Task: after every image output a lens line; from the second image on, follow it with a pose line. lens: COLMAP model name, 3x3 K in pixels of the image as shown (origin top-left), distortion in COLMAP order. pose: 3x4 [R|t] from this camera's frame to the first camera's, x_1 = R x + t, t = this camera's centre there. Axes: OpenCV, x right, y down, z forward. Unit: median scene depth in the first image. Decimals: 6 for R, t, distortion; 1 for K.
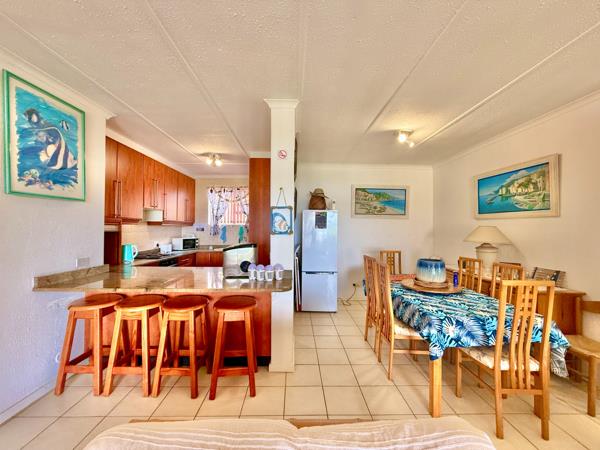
lens RADIAL K [[240.8, 0, 300.0], [0, 240.8, 225.0], [0, 0, 1]] dist [-0.000779, 0.000040]
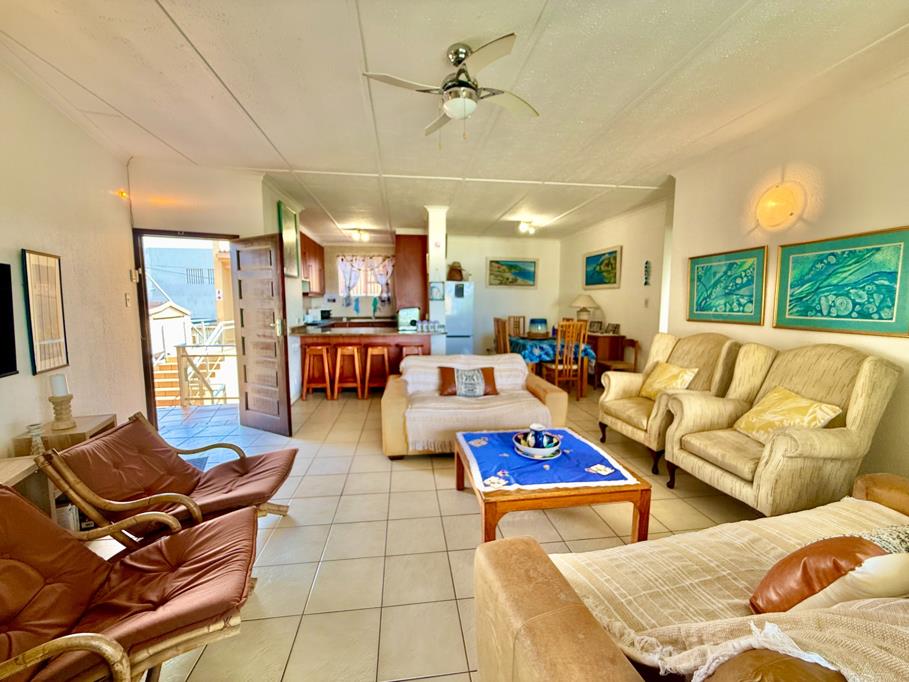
lens RADIAL K [[364.8, 0, 454.5], [0, 364.8, 341.0], [0, 0, 1]] dist [-0.000779, 0.000040]
pose [[0.993736, -0.018849, 0.110151, -0.113923], [0.005446, 0.992669, 0.120739, 0.006605], [-0.111619, -0.119383, 0.986554, -0.633952]]
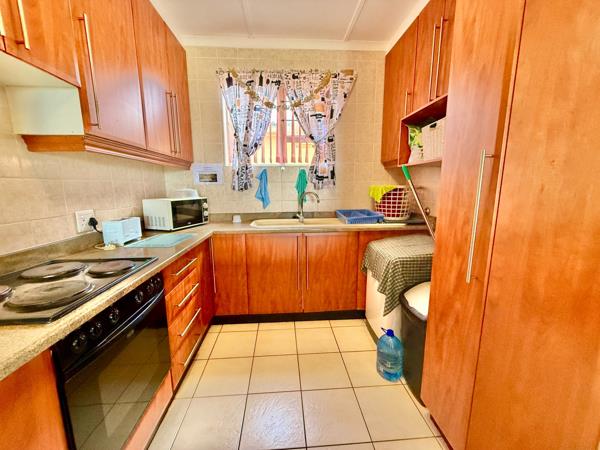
lens RADIAL K [[240.8, 0, 300.0], [0, 240.8, 225.0], [0, 0, 1]] dist [-0.000779, 0.000040]
pose [[0.998911, -0.020139, 0.042094, -0.335958], [0.012414, 0.984256, 0.176310, 0.034988], [-0.044982, -0.175596, 0.983434, 0.685522]]
